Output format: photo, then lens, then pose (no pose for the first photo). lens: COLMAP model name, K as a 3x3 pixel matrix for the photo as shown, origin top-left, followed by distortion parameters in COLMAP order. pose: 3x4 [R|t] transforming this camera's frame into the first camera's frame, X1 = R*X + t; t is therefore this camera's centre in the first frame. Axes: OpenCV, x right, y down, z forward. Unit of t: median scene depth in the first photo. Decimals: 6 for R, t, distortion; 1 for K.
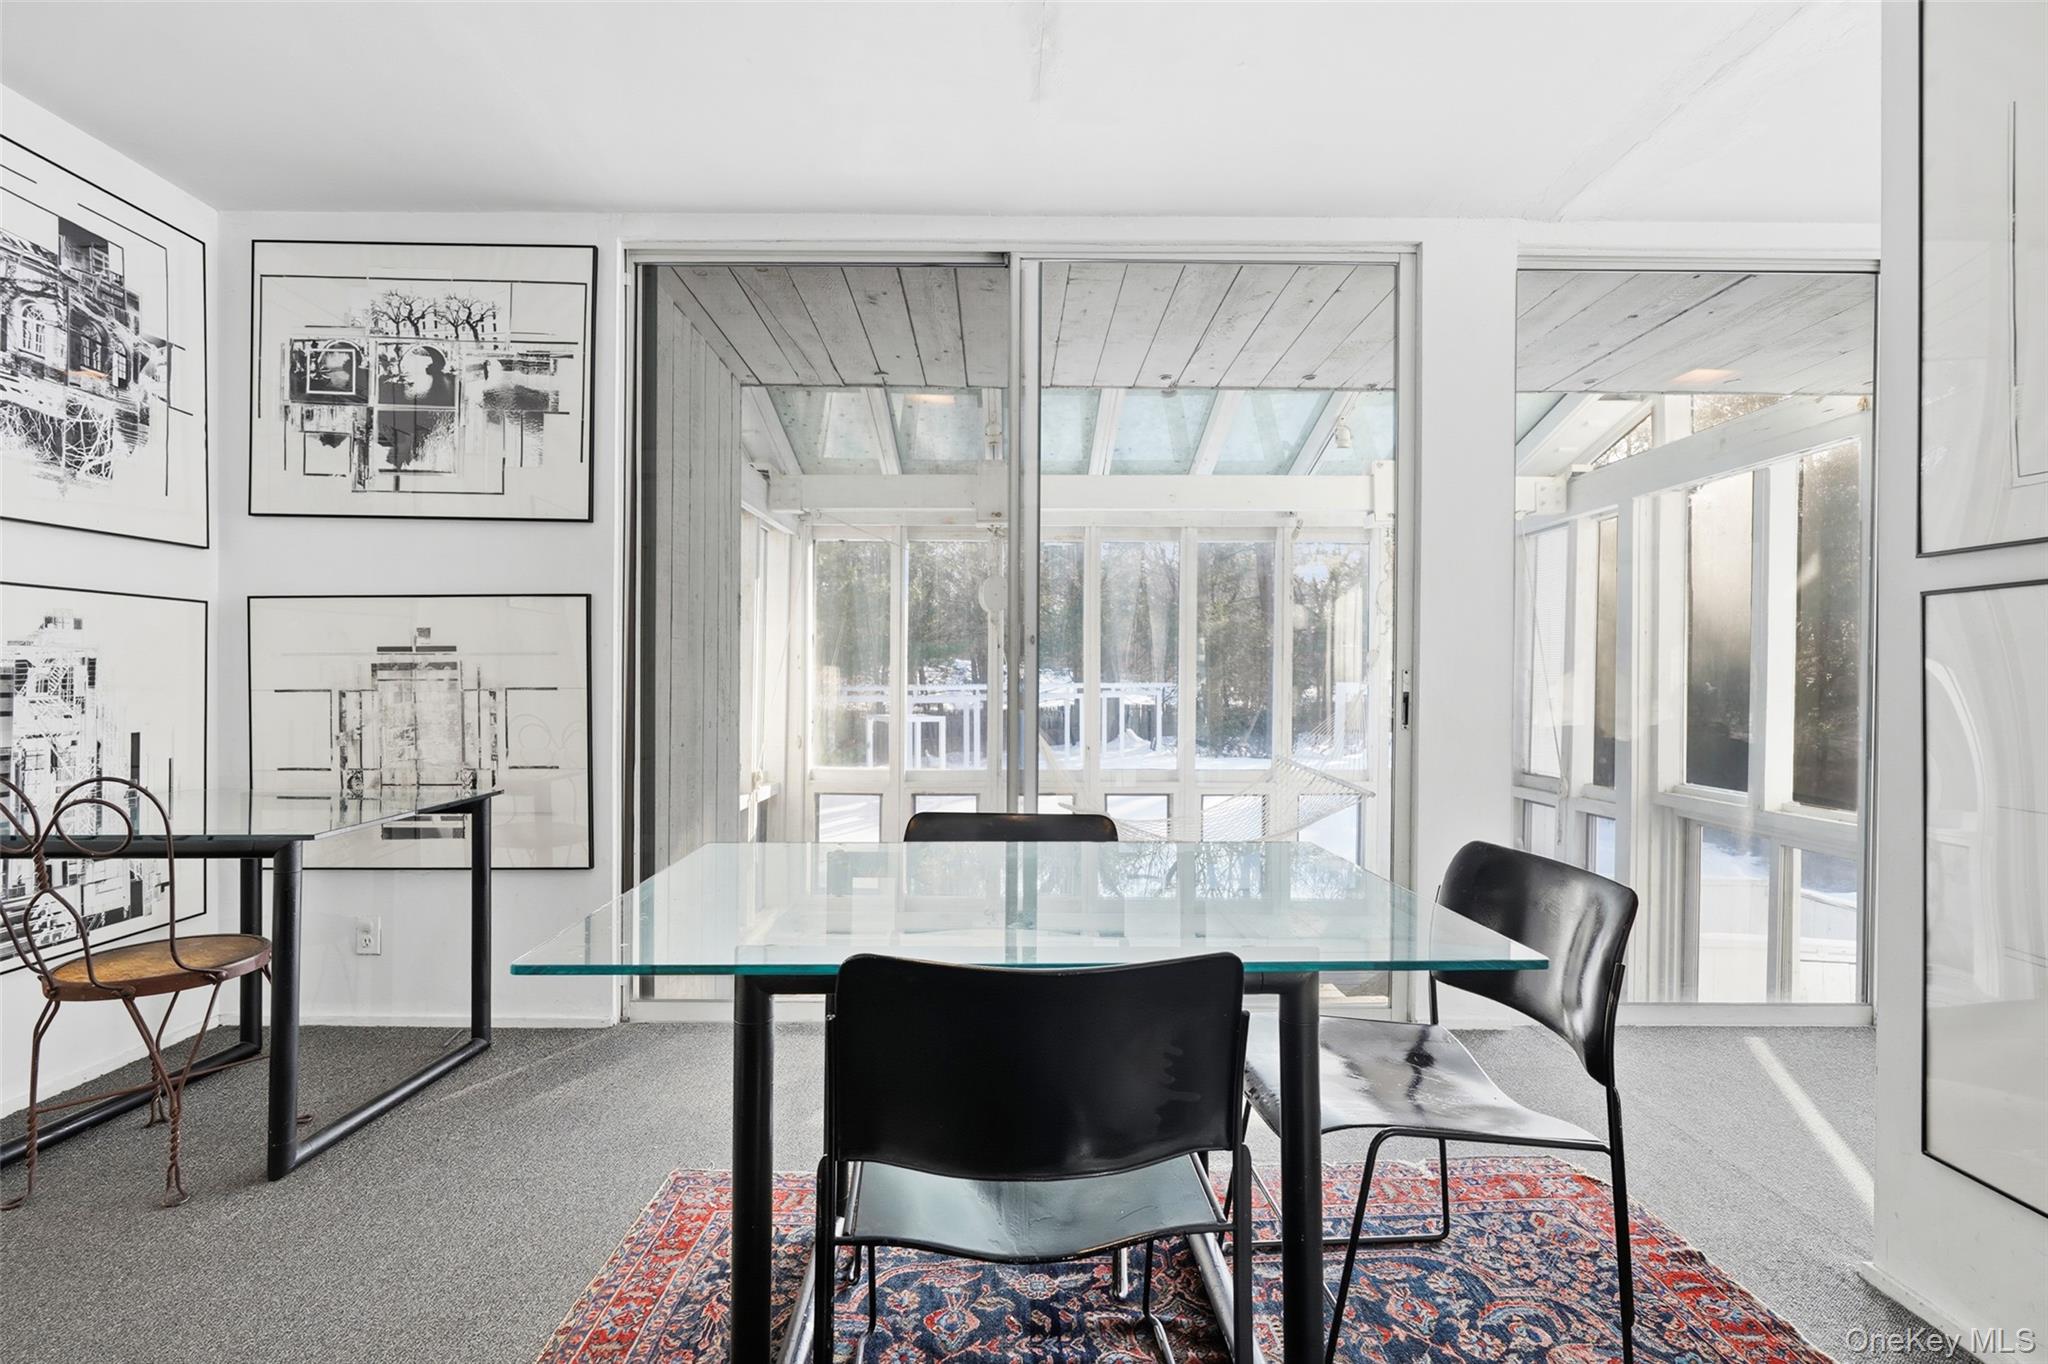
lens RADIAL K [[944.1, 0, 1024.0], [0, 944.1, 682.0], [0, 0, 1]] dist [0.000927, 0.000092]
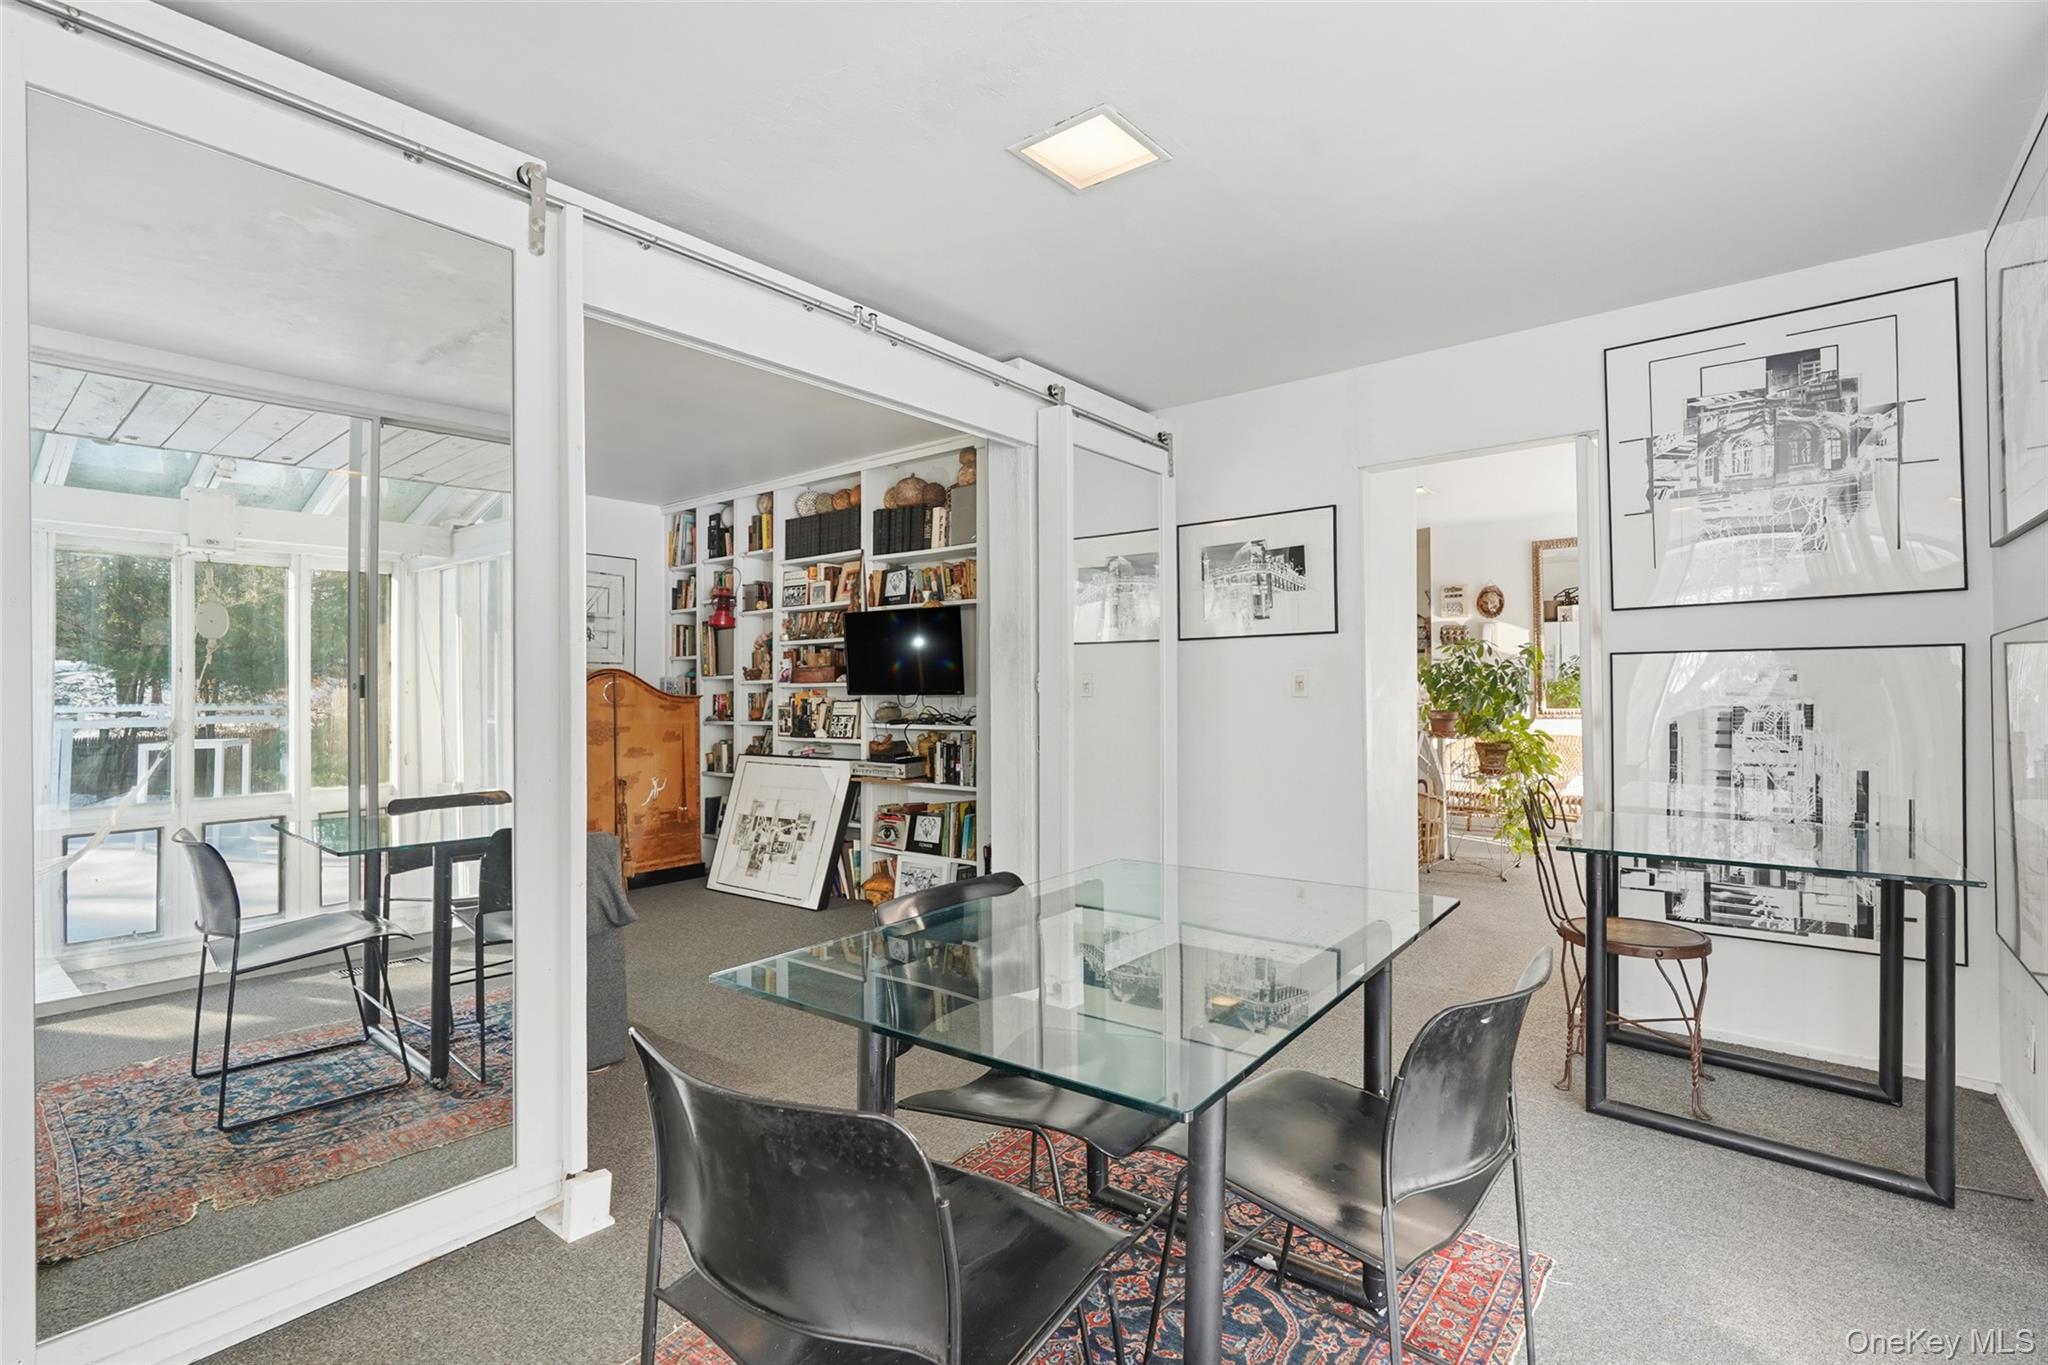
lens RADIAL K [[942.4, 0, 1019.4], [0, 942.4, 695.8], [0, 0, 1]] dist [0.001703, 0.000629]
pose [[-0.638911, 0.002612, -0.769276, 0.467136], [-0.001408, 0.999989, 0.004565, -0.032921], [0.769279, 0.003999, -0.638900, 0.816048]]
